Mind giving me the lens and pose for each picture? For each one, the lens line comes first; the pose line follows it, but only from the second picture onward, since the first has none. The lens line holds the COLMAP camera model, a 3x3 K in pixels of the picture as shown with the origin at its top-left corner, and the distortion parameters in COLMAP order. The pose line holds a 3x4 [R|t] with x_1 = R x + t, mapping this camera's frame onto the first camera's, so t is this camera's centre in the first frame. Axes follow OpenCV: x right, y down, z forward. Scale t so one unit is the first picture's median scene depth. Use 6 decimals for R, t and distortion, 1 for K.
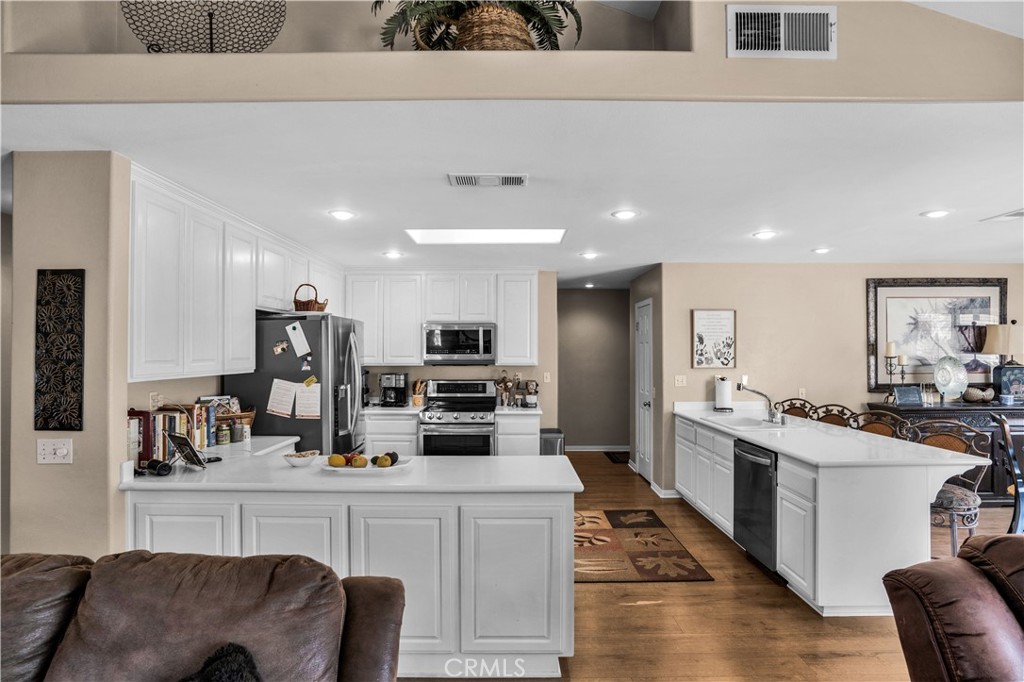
lens RADIAL K [[551.1, 0, 512.0], [0, 551.1, 341.0], [0, 0, 1]] dist [-0.051187, 0.001317]
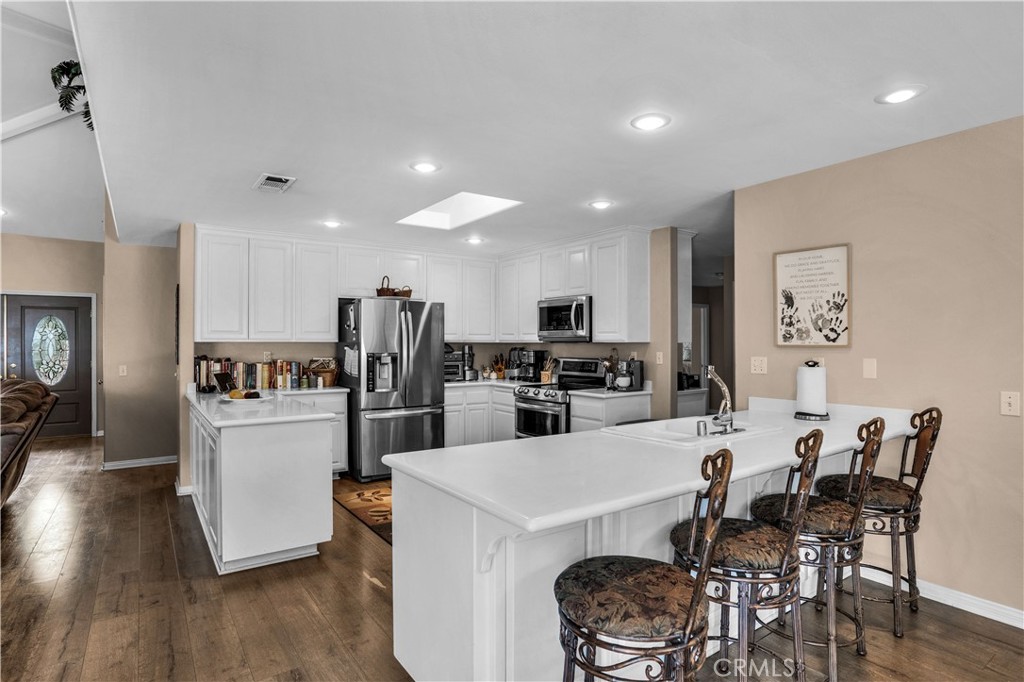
lens RADIAL K [[538.7, 0, 458.8], [0, 538.7, 339.1], [0, 0, 1]] dist [-0.002979, -0.000488]
pose [[0.548225, -0.002344, -0.836328, 0.648740], [0.014090, 0.999880, 0.006434, 0.032538], [0.836212, -0.015311, 0.548192, 0.354415]]
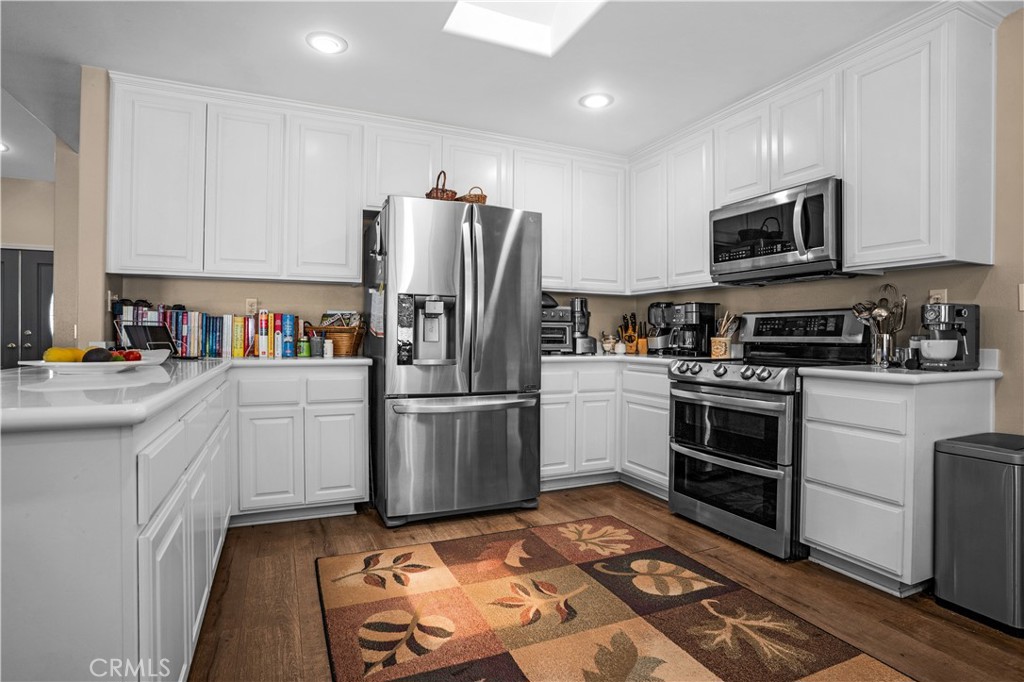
lens RADIAL K [[498.8, 0, 480.4], [0, 498.8, 341.1], [0, 0, 1]] dist [-0.003809, 0.000089]
pose [[0.408608, 0.014961, -0.912588, 0.236335], [0.009473, 0.999742, 0.020632, 0.098372], [0.912661, -0.017076, 0.408361, 0.616134]]
